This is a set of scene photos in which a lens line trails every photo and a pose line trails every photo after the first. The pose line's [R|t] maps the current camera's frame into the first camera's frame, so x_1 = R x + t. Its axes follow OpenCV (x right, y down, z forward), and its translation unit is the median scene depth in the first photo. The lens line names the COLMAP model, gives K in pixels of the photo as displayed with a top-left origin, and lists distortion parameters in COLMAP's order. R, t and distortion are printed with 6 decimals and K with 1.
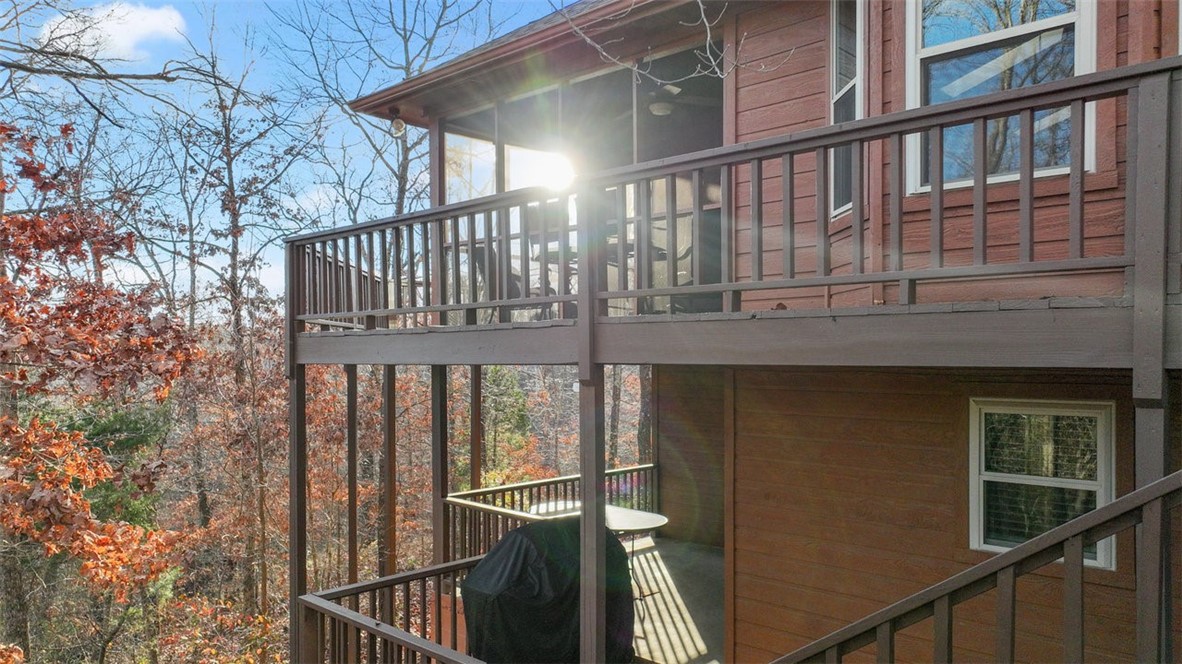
lens RADIAL K [[809.4, 0, 594.7], [0, 809.4, 363.7], [0, 0, 1]] dist [-0.002159, -0.000782]
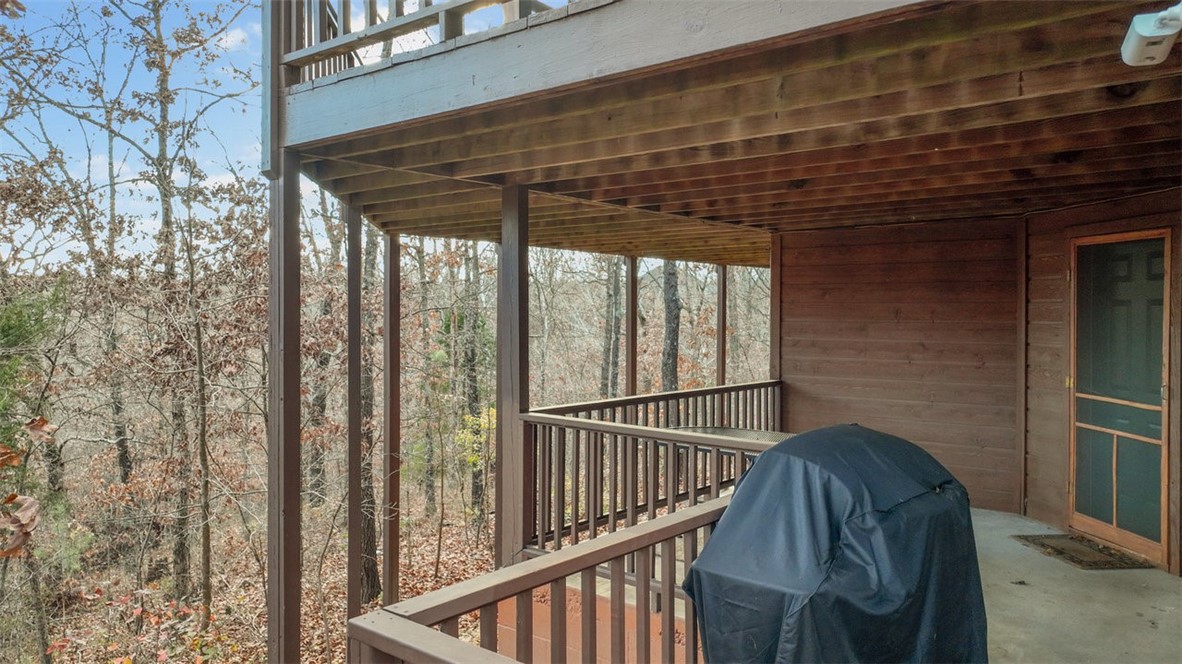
lens RADIAL K [[825.8, 0, 591.0], [0, 825.8, 332.0], [0, 0, 1]] dist [-0.004353, -0.002927]
pose [[0.998132, 0.008613, 0.060487, -0.087971], [-0.009341, 0.999887, 0.011768, 0.048651], [-0.060379, -0.012311, 0.998100, 0.196979]]
